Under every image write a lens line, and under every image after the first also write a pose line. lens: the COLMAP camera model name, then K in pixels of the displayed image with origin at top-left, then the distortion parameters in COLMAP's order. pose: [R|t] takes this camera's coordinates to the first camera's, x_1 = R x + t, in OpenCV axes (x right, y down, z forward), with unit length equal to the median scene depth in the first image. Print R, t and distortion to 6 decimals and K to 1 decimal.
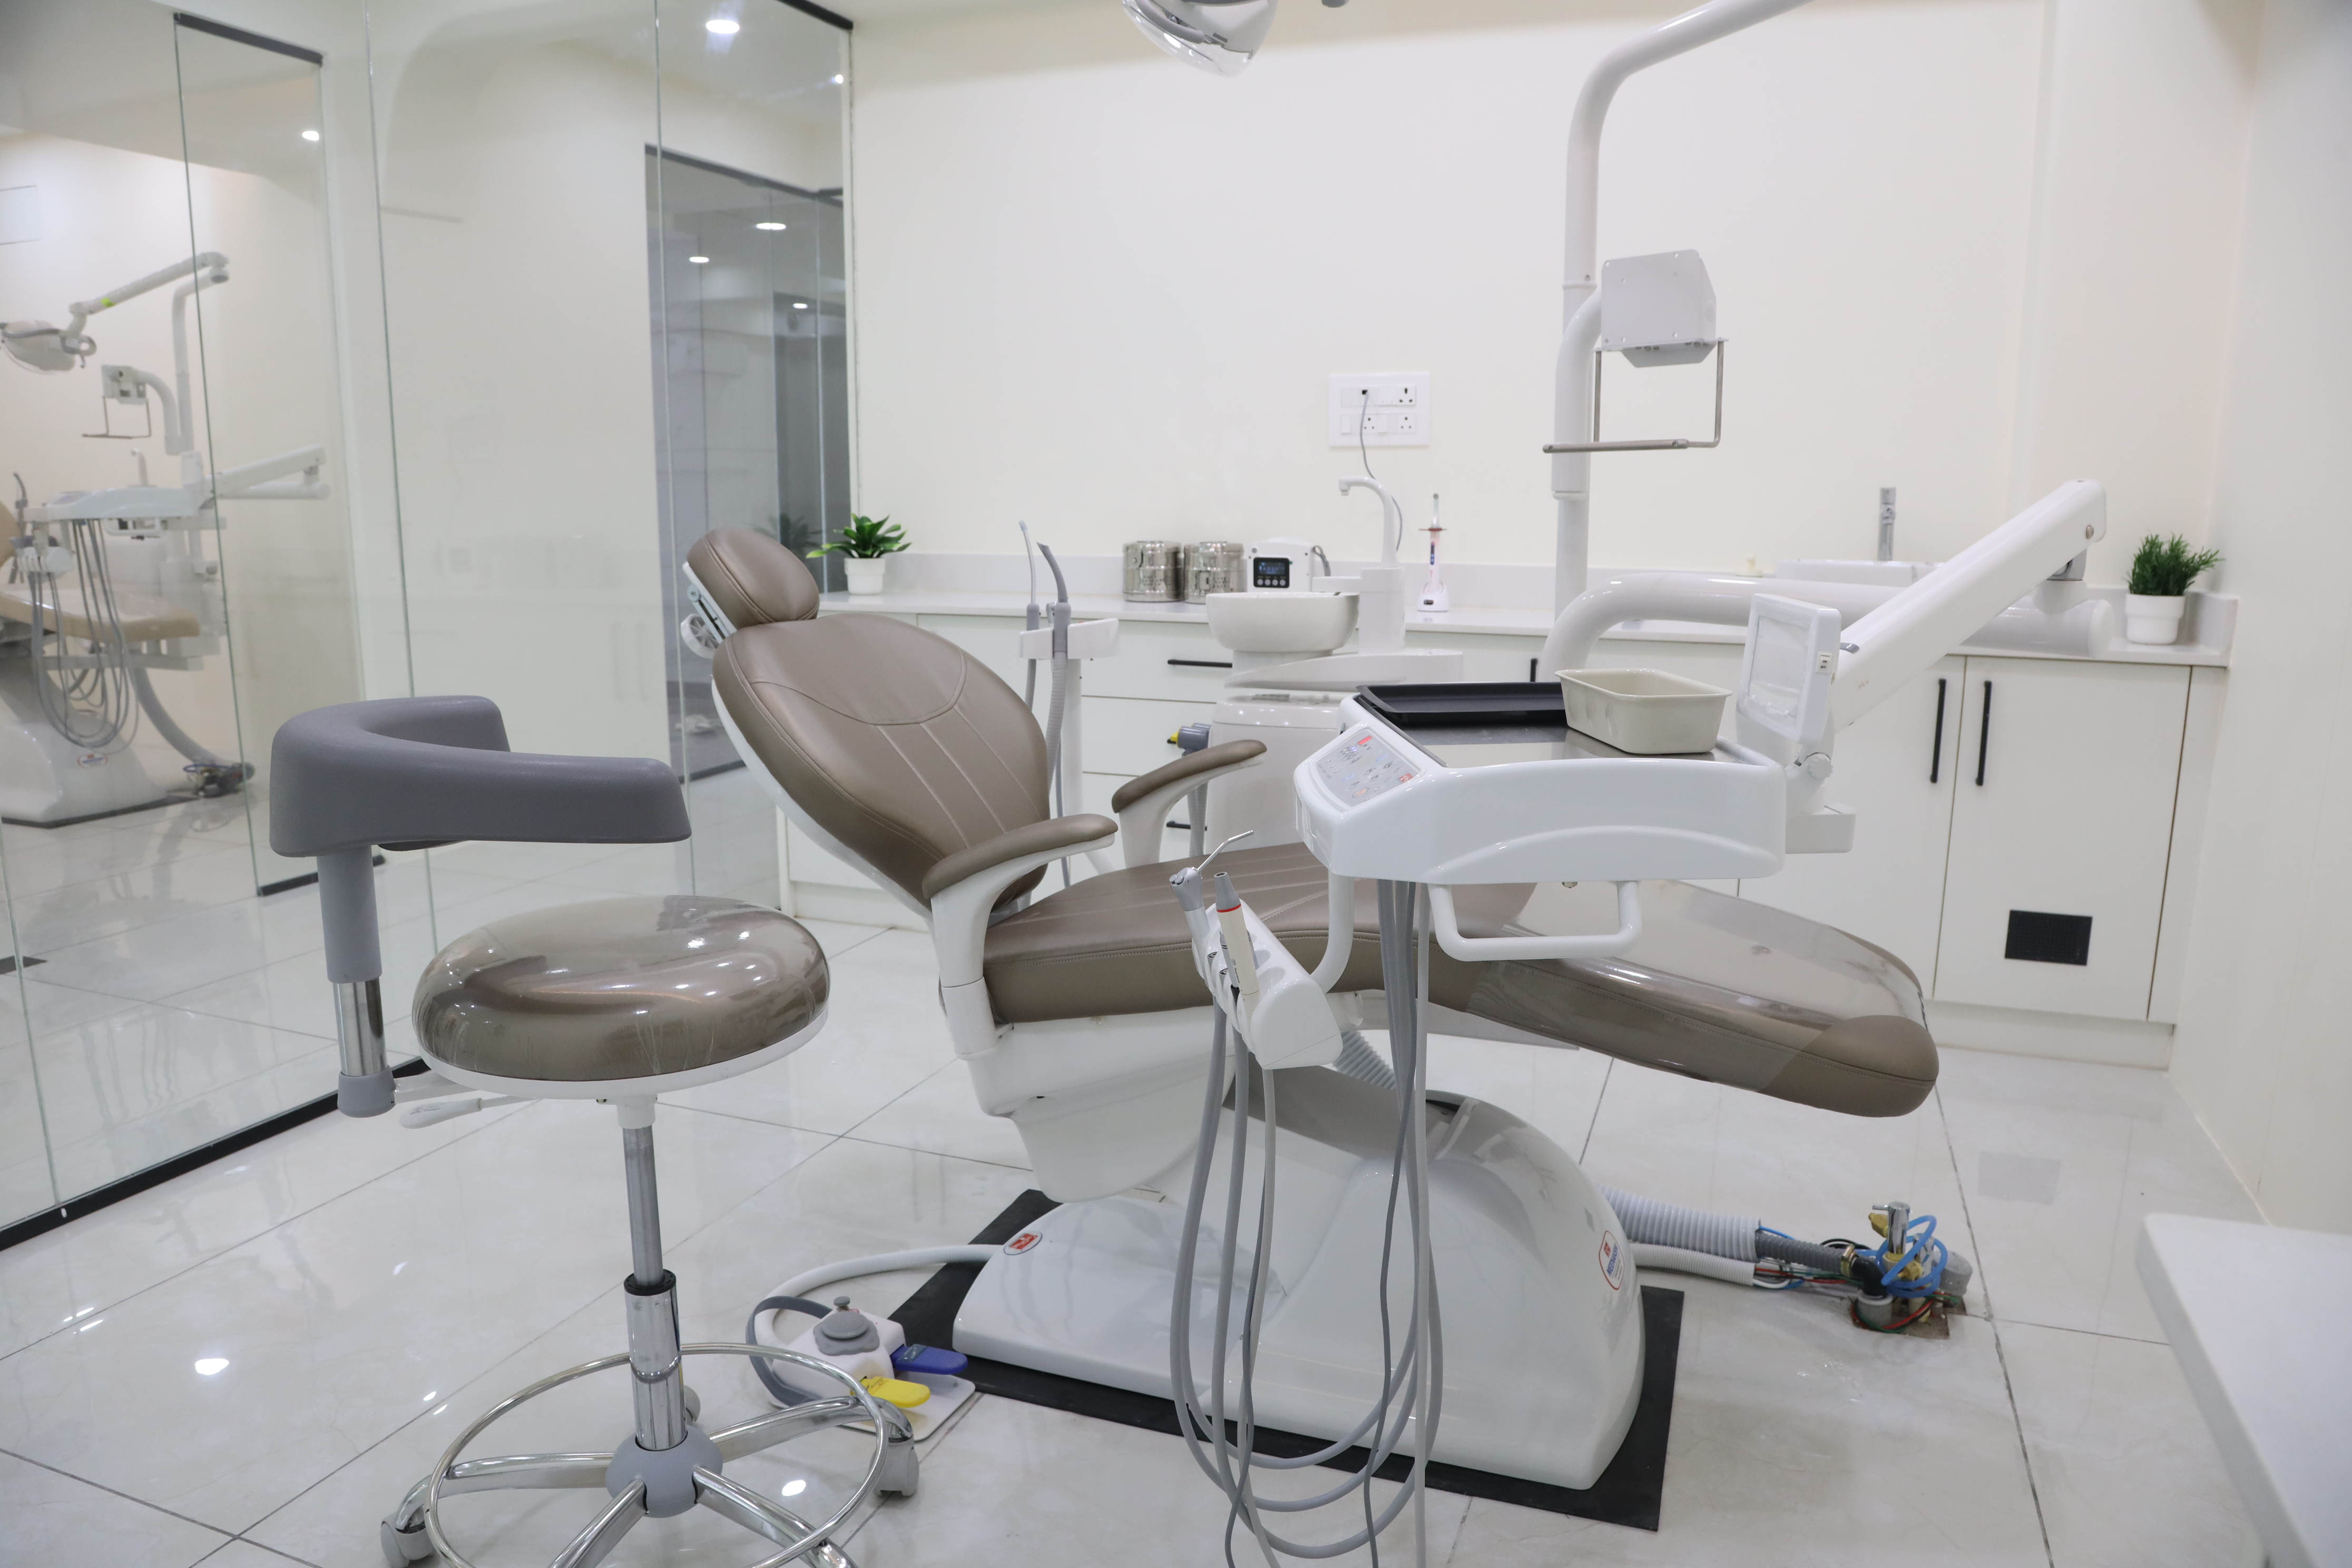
lens RADIAL K [[1644.8, 0, 1176.0], [0, 1644.8, 784.0], [0, 0, 1]] dist [-0.152466, 0.069093]
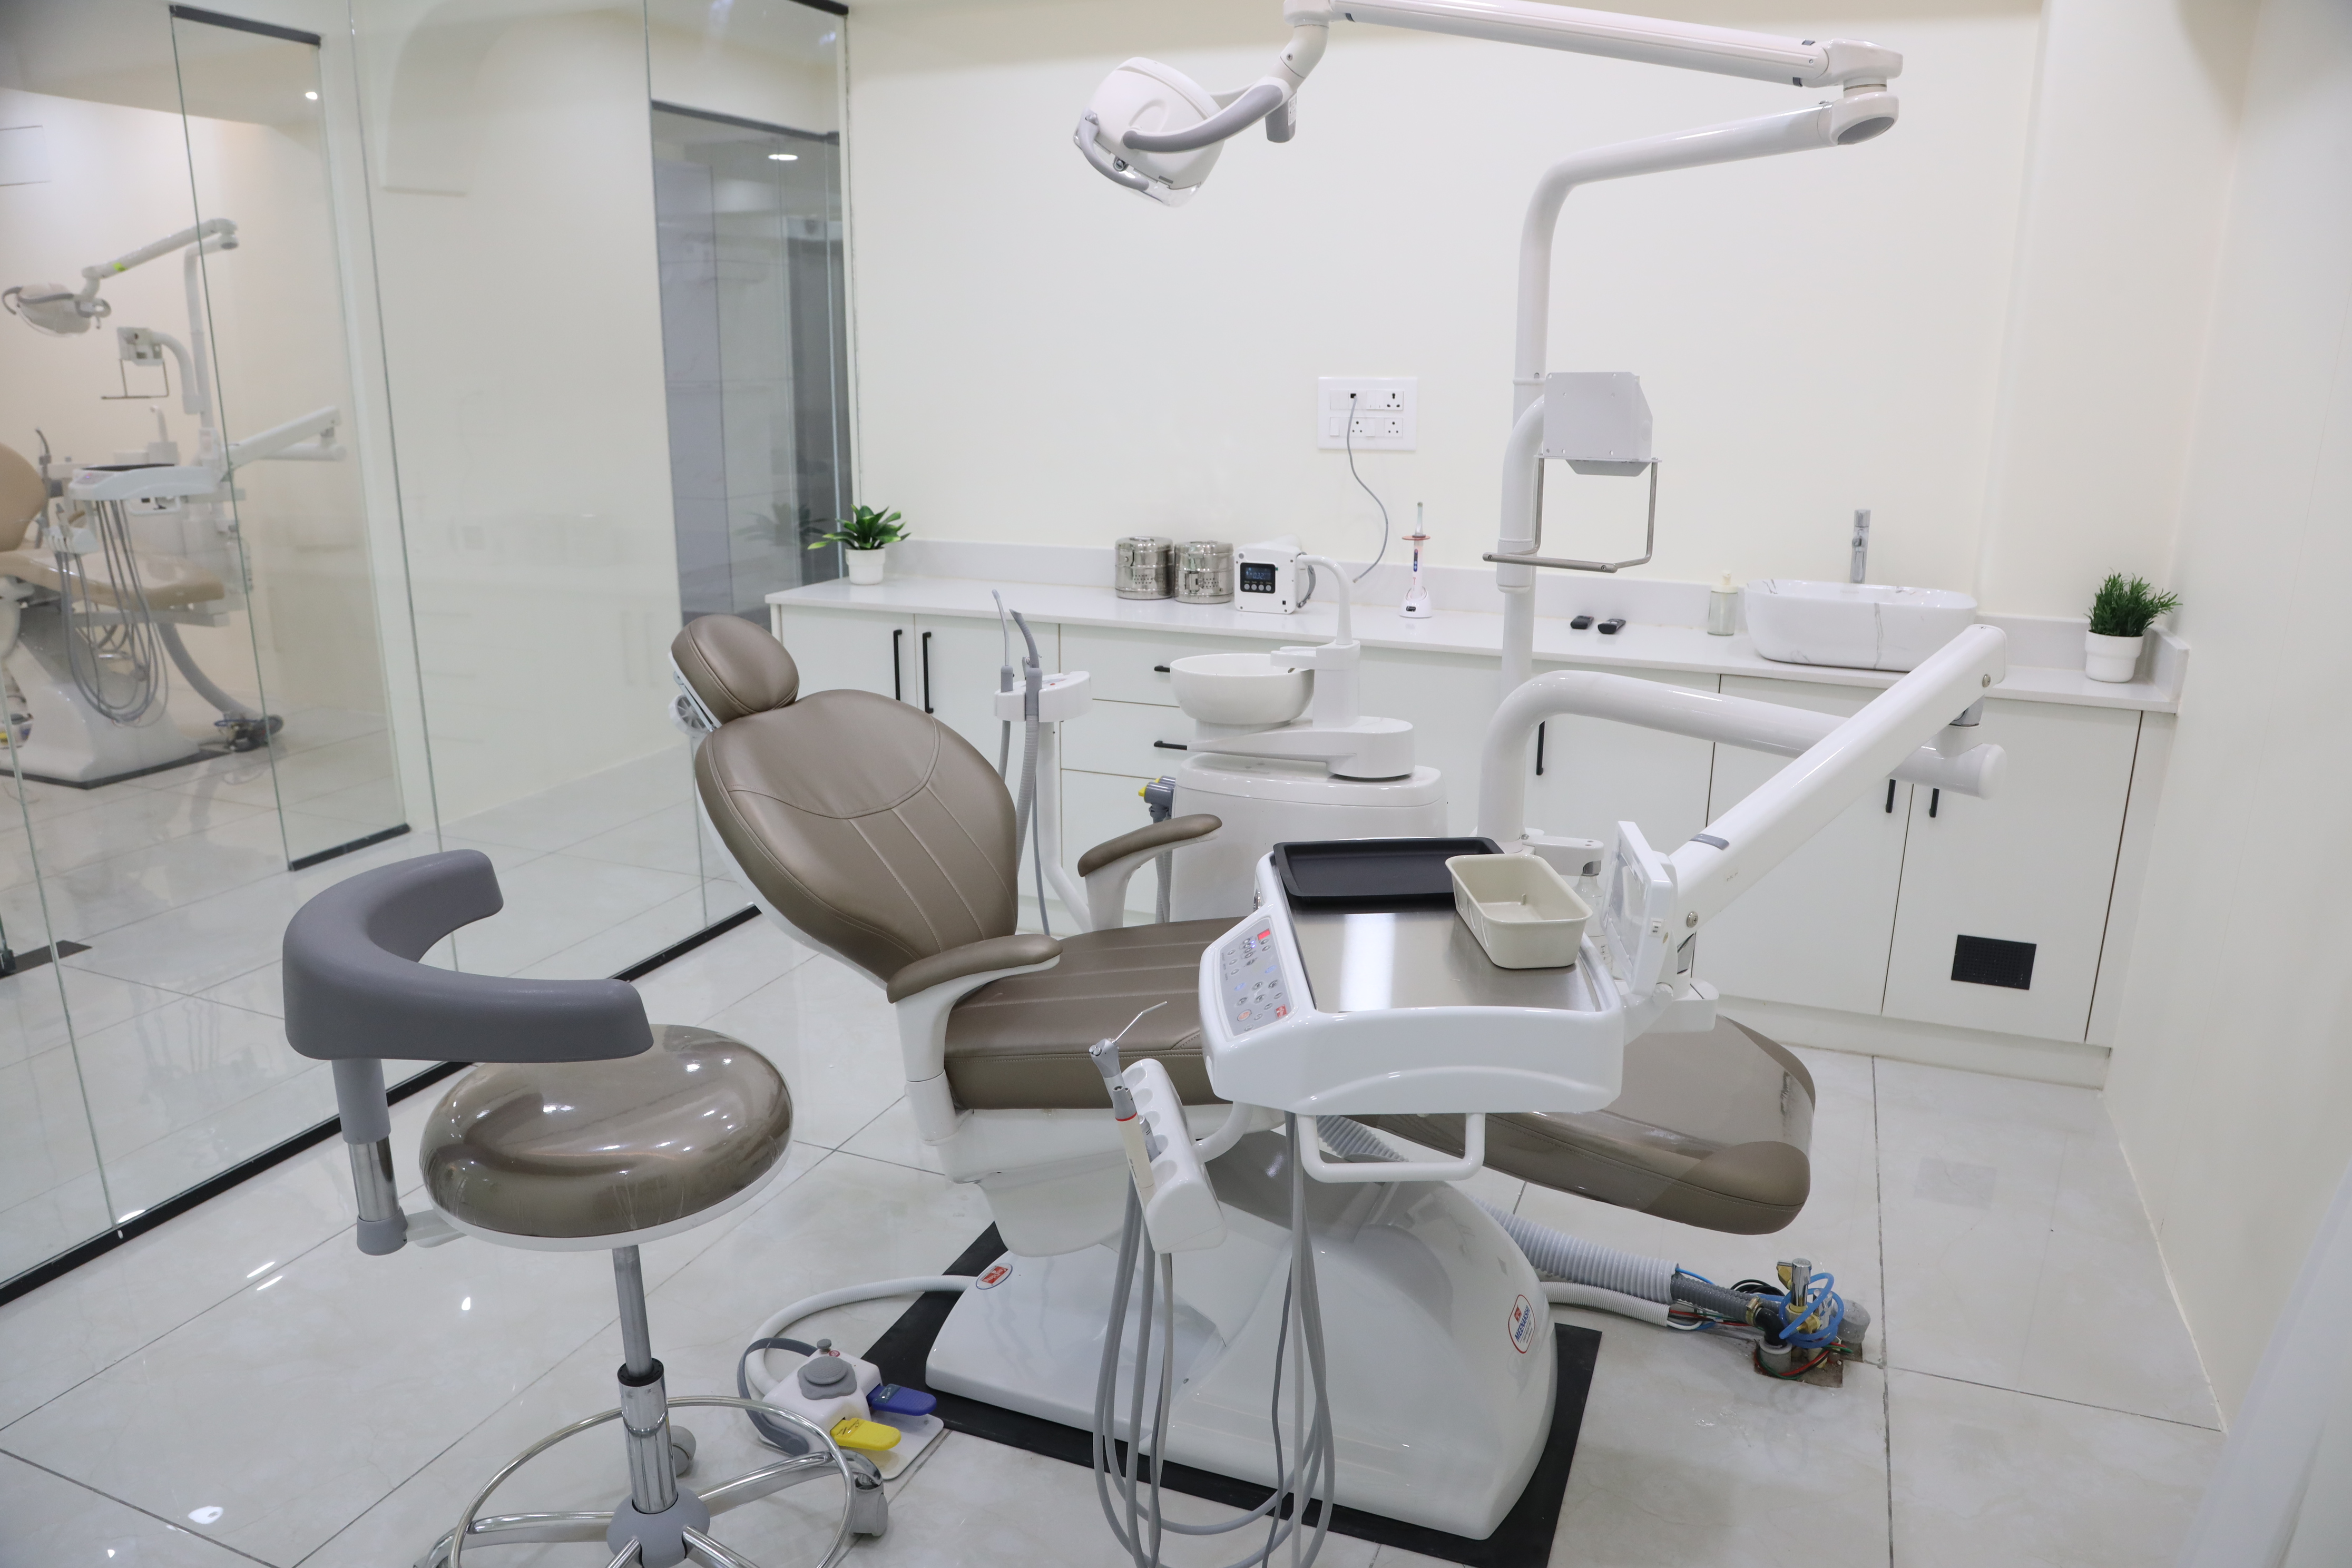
lens RADIAL K [[1652.9, 0, 1191.9], [0, 1652.9, 790.5], [0, 0, 1]] dist [-0.151250, 0.067266]
pose [[0.999886, 0.006813, -0.013510, 0.050289], [-0.005609, 0.996174, 0.087217, -0.136265], [0.014053, -0.087131, 0.996098, -0.057987]]
